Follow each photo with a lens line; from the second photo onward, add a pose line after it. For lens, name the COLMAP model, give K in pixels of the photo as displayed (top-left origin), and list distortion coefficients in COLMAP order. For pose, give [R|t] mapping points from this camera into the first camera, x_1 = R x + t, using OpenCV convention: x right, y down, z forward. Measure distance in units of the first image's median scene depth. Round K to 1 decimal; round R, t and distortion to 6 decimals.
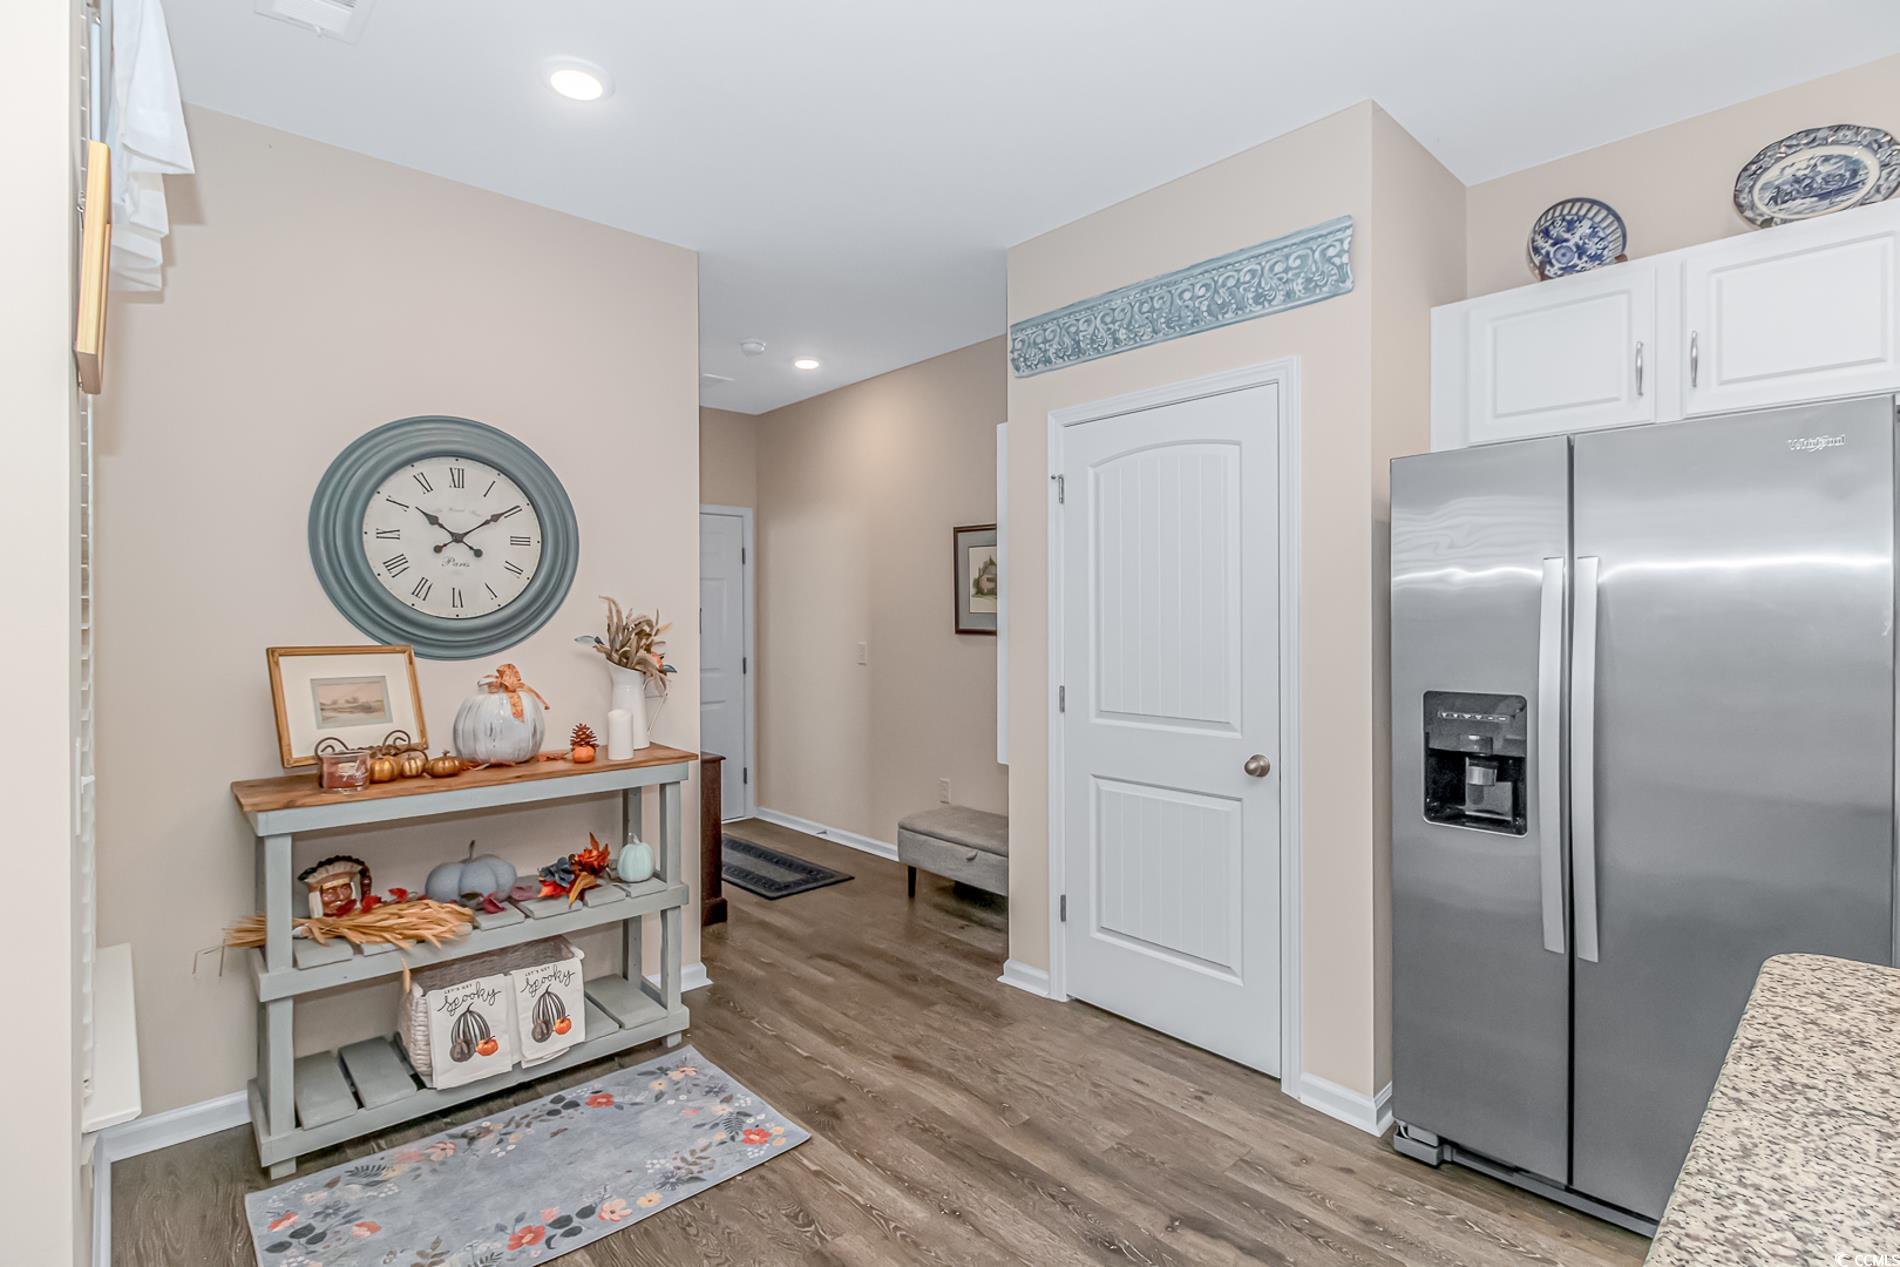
lens RADIAL K [[906.8, 0, 950.0], [0, 906.8, 633.5], [0, 0, 1]] dist [-0.000523, 0.000178]
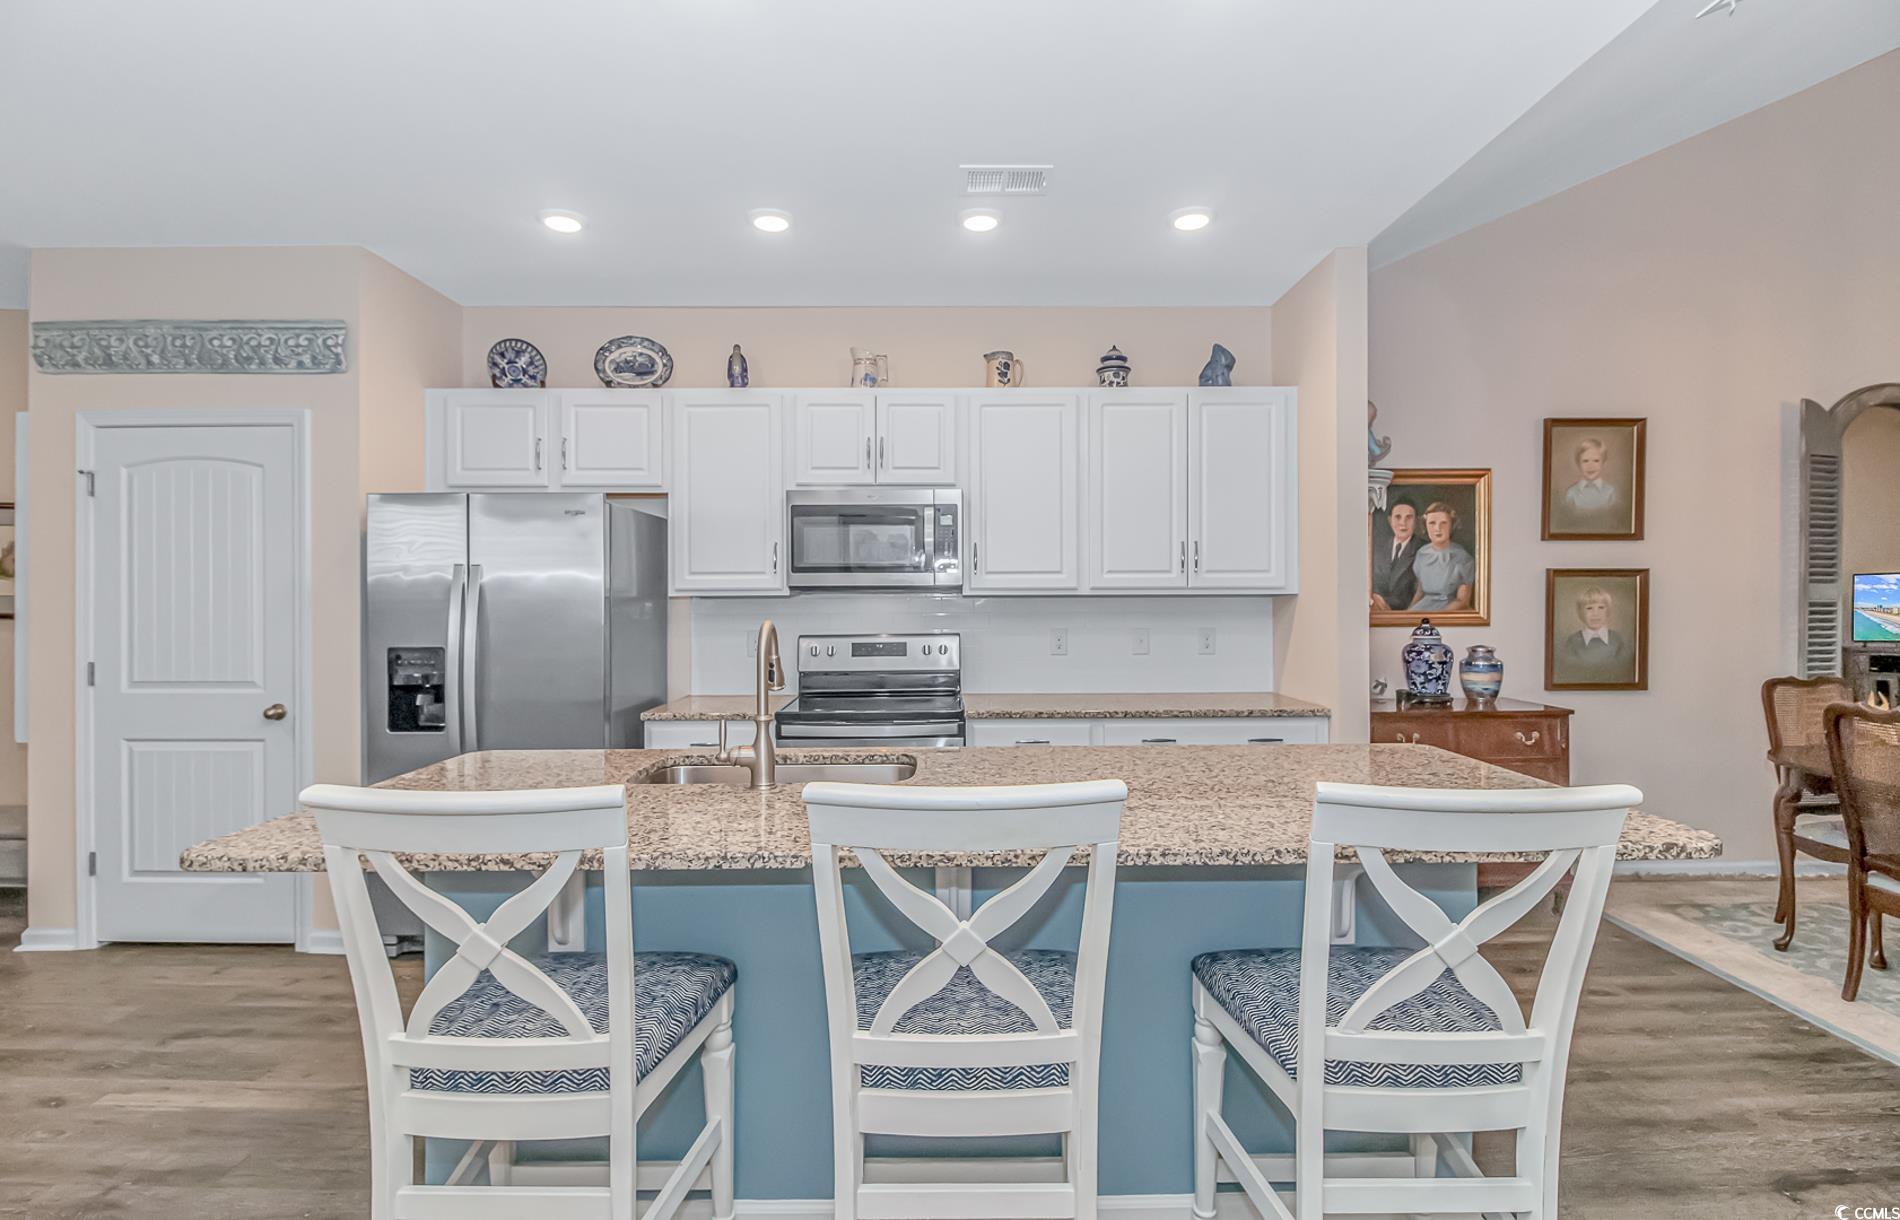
lens RADIAL K [[875.1, 0, 952.3], [0, 875.1, 600.2], [0, 0, 1]] dist [0.017507, -0.020617]
pose [[0.677788, 0.000108, 0.735257, 0.064782], [0.014884, 0.999793, -0.013868, 0.014792], [-0.735106, 0.020343, 0.677646, -0.585420]]
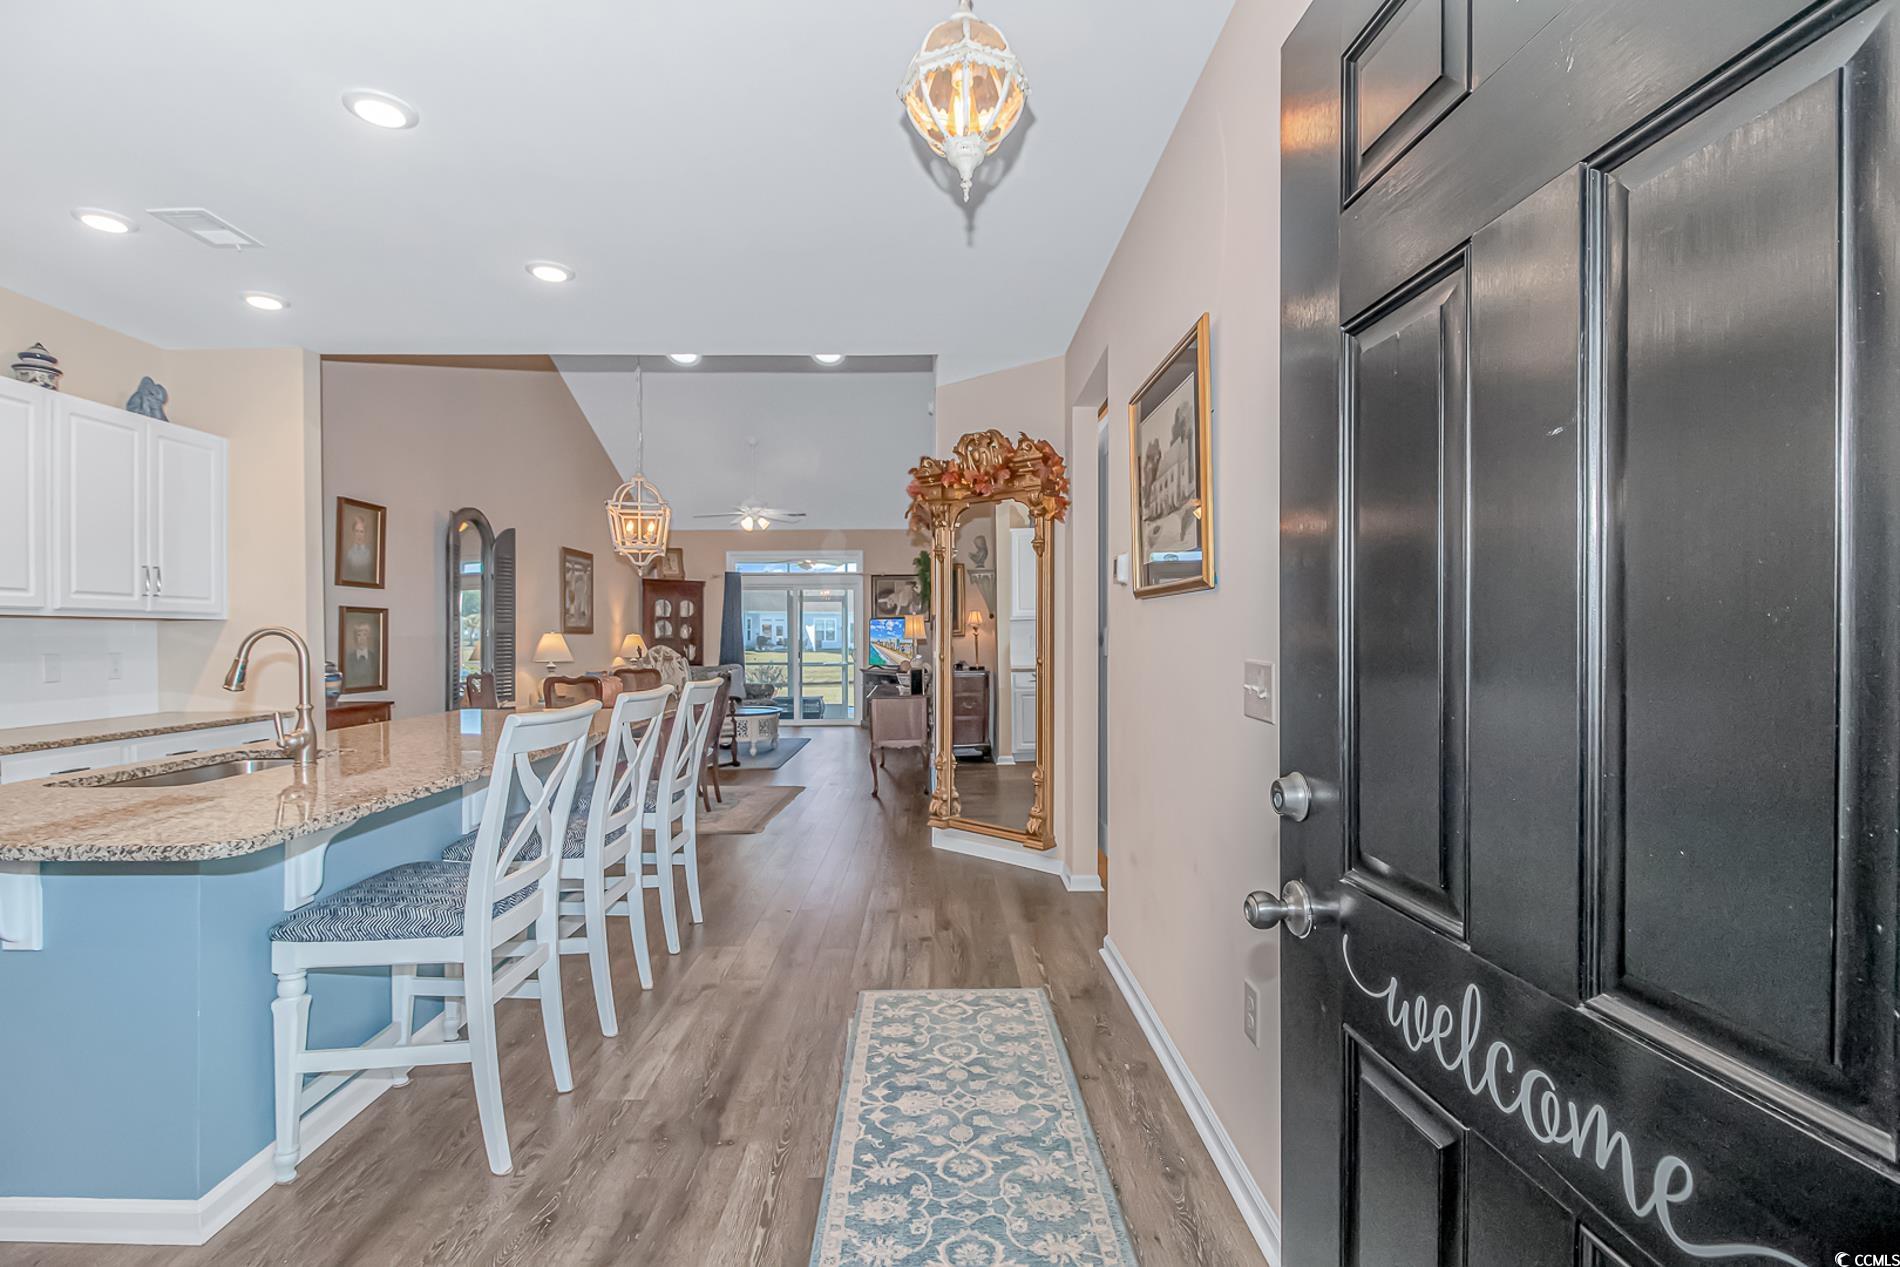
lens RADIAL K [[886.2, 0, 959.1], [0, 886.2, 642.7], [0, 0, 1]] dist [0.001004, -0.000151]
pose [[-0.752112, 0.002365, 0.659031, -0.627655], [0.018594, 0.999672, 0.017632, 0.032971], [-0.658773, 0.025515, -0.751909, 0.321747]]
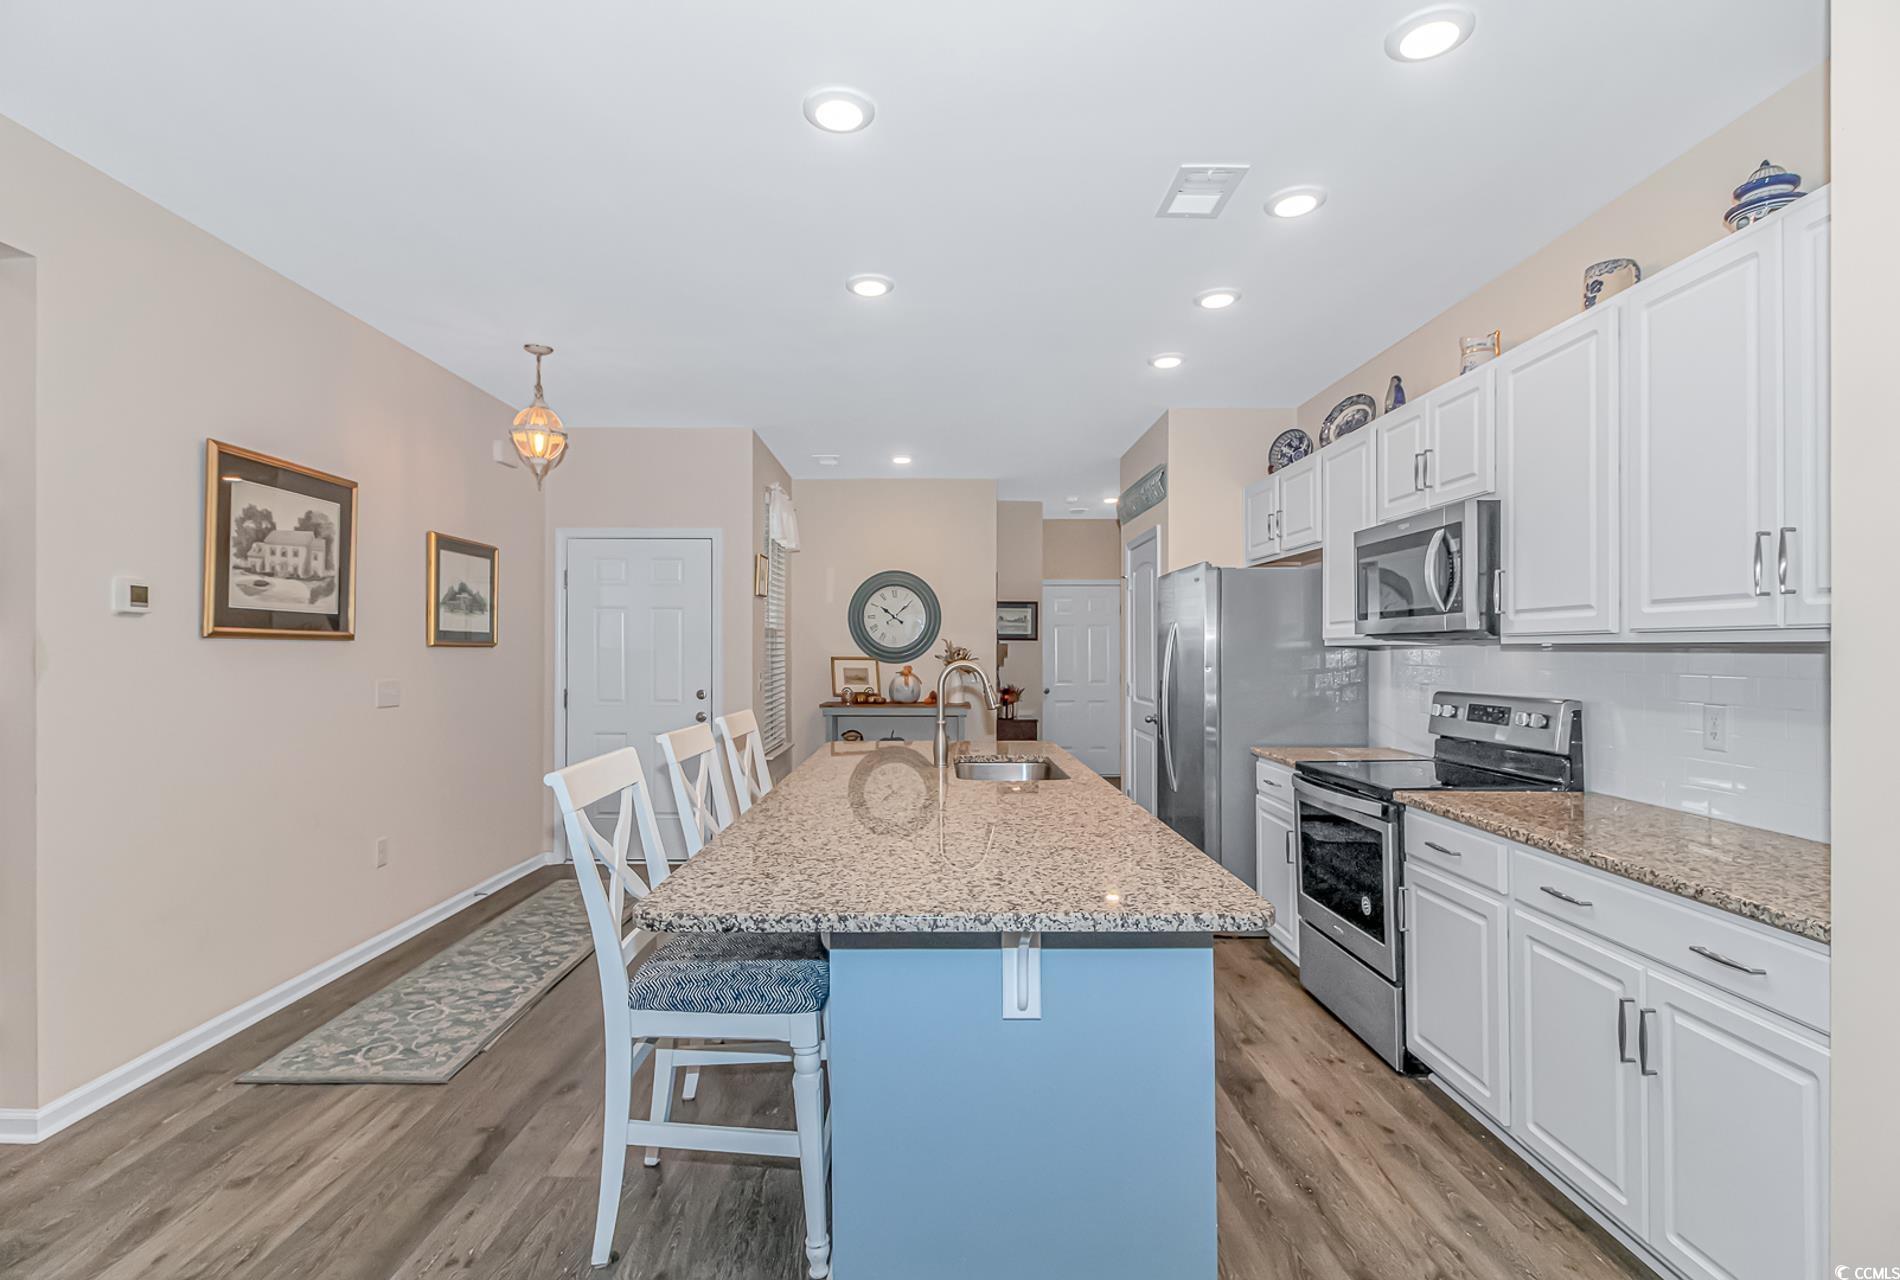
lens RADIAL K [[894.5, 0, 943.9], [0, 894.5, 635.9], [0, 0, 1]] dist [-0.000283, -0.000570]
pose [[0.738919, -0.007215, -0.673756, 1.361825], [-0.014193, 0.999554, -0.026269, 0.016889], [0.673645, 0.028973, 0.738487, -0.847440]]
